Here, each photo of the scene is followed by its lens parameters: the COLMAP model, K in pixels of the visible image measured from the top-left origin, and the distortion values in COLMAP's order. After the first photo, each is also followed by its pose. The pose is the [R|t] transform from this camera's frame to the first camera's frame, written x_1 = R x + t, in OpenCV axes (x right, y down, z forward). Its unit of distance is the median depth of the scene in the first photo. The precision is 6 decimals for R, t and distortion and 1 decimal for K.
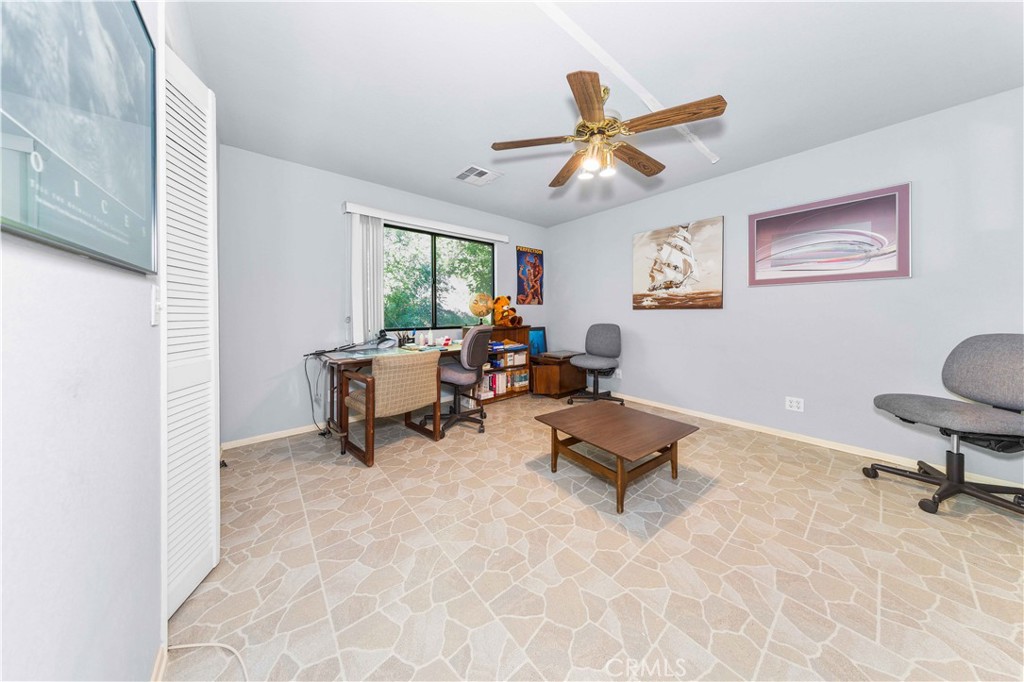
lens RADIAL K [[292.0, 0, 513.4], [0, 292.0, 339.0], [0, 0, 1]] dist [0.020541, -0.007039]
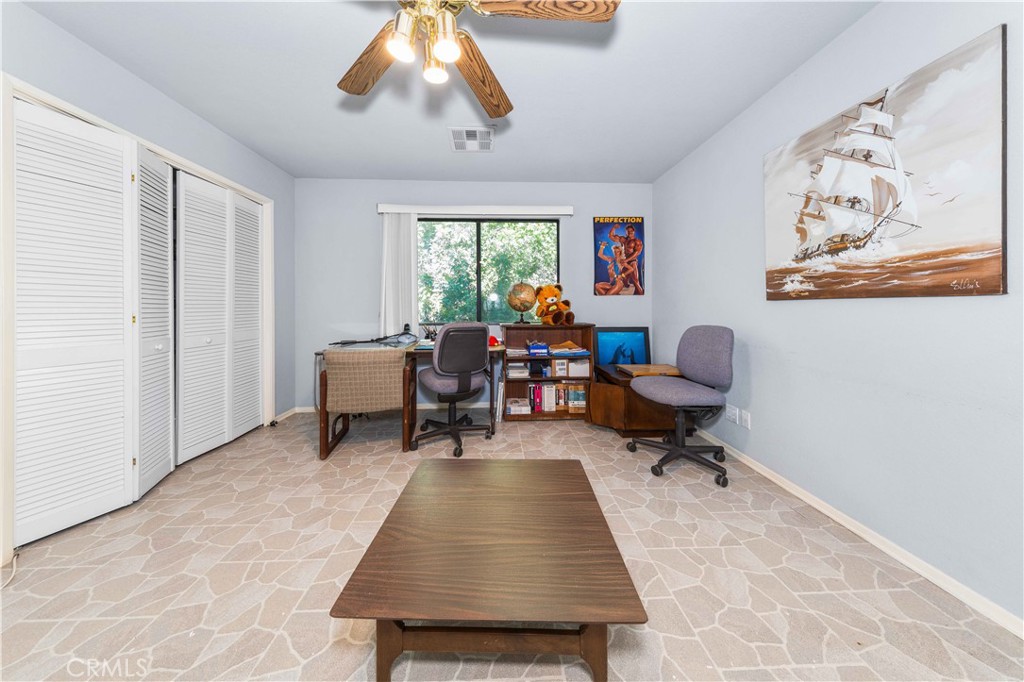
lens RADIAL K [[308.8, 0, 507.8], [0, 308.8, 322.9], [0, 0, 1]] dist [0.023760, -0.005736]
pose [[0.801871, 0.030809, -0.596702, 0.395751], [-0.052622, 0.998431, -0.019164, -0.028117], [0.595175, 0.046767, 0.802234, 0.308771]]
